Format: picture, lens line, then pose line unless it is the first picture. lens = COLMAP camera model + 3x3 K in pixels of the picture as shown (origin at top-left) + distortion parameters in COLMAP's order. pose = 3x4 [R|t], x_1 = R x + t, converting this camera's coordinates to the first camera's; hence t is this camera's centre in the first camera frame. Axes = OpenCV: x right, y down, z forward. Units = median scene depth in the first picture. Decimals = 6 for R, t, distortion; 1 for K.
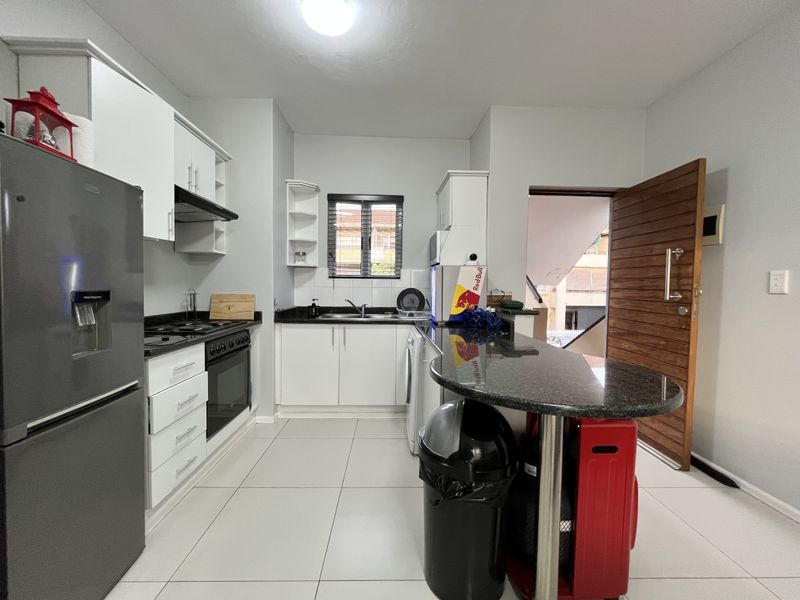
lens RADIAL K [[323.1, 0, 397.8], [0, 323.1, 296.8], [0, 0, 1]] dist [-0.001871, -0.000143]
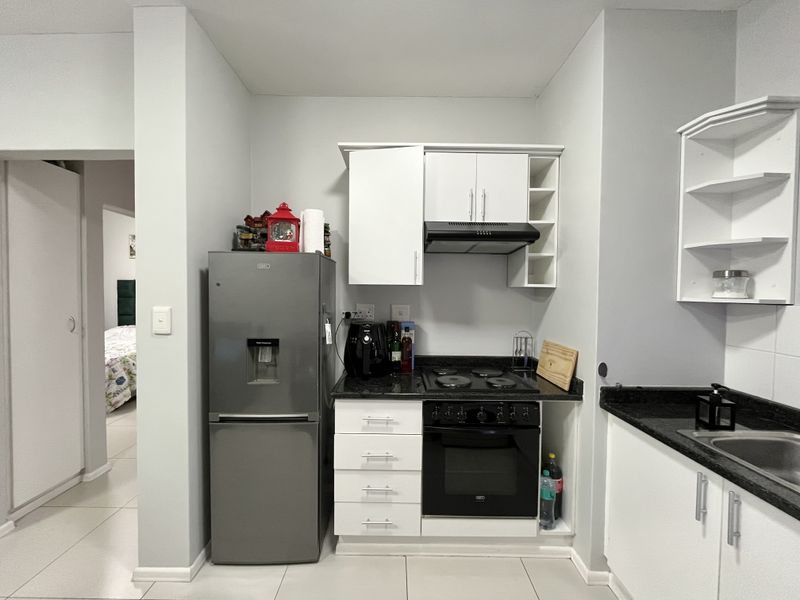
lens RADIAL K [[323.1, 0, 397.8], [0, 323.1, 296.8], [0, 0, 1]] dist [-0.001871, -0.000143]
pose [[-0.026818, 0.008106, -0.999607, 0.185487], [-0.048955, 0.998757, 0.009413, -0.100804], [0.998441, 0.049189, -0.026388, 0.675103]]
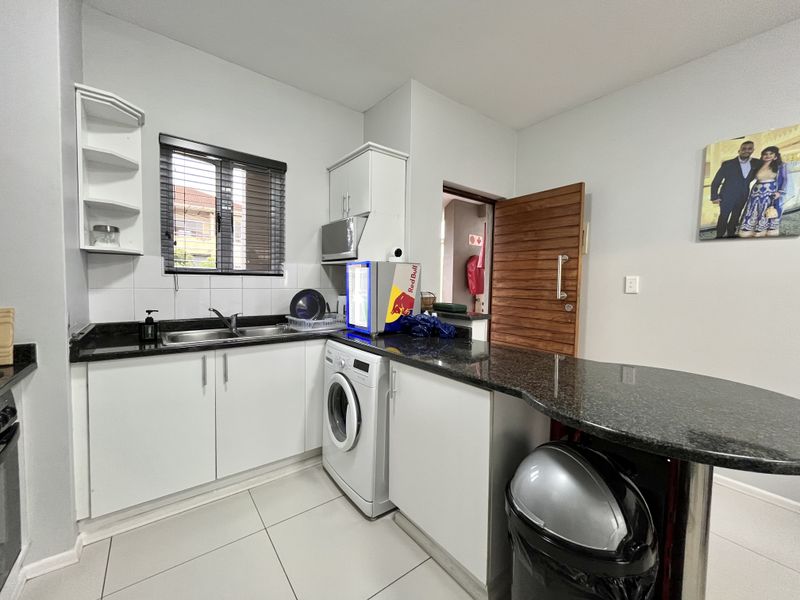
lens RADIAL K [[323.1, 0, 397.8], [0, 323.1, 296.8], [0, 0, 1]] dist [-0.001871, -0.000143]
pose [[0.816544, -0.024793, 0.576751, -0.260779], [0.014153, 0.999637, 0.022934, -0.026811], [-0.577110, -0.010564, 0.816598, 0.311214]]
